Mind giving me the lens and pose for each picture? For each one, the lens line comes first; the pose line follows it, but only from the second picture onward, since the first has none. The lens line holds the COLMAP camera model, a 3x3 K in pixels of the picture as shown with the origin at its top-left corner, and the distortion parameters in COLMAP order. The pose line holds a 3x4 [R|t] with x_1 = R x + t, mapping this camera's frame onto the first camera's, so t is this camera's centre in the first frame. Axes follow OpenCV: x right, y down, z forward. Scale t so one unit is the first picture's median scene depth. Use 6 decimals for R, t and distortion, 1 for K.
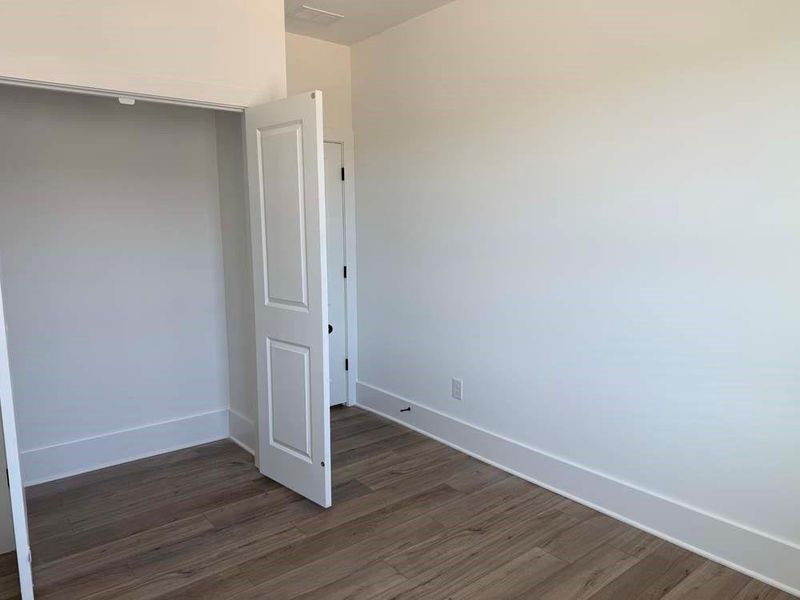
lens RADIAL K [[562.3, 0, 400.0], [0, 562.3, 300.0], [0, 0, 1]] dist [0.053077, -0.069675]
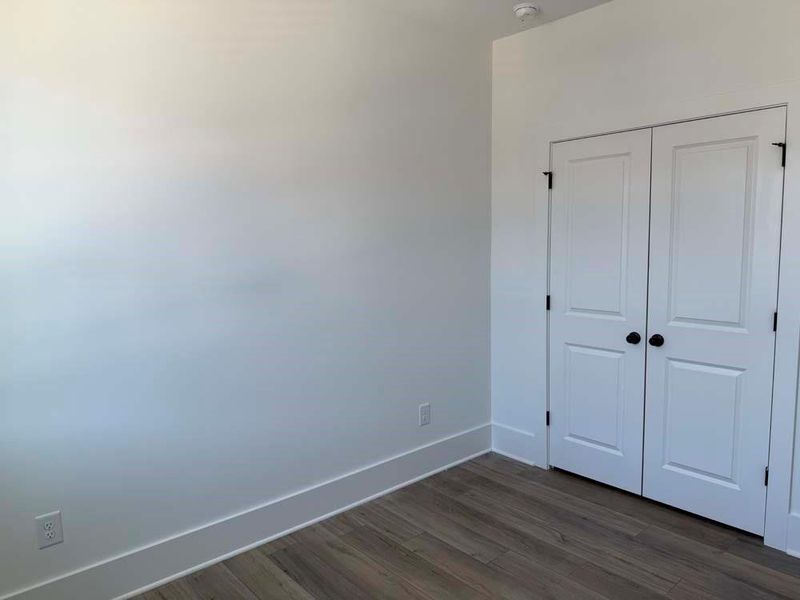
lens RADIAL K [[560.9, 0, 398.2], [0, 560.9, 305.1], [0, 0, 1]] dist [0.053340, -0.069180]
pose [[0.059909, 0.118770, -0.991113, 0.632645], [-0.123050, 0.986202, 0.110743, -0.070537], [0.990590, 0.115322, 0.073697, 0.482841]]
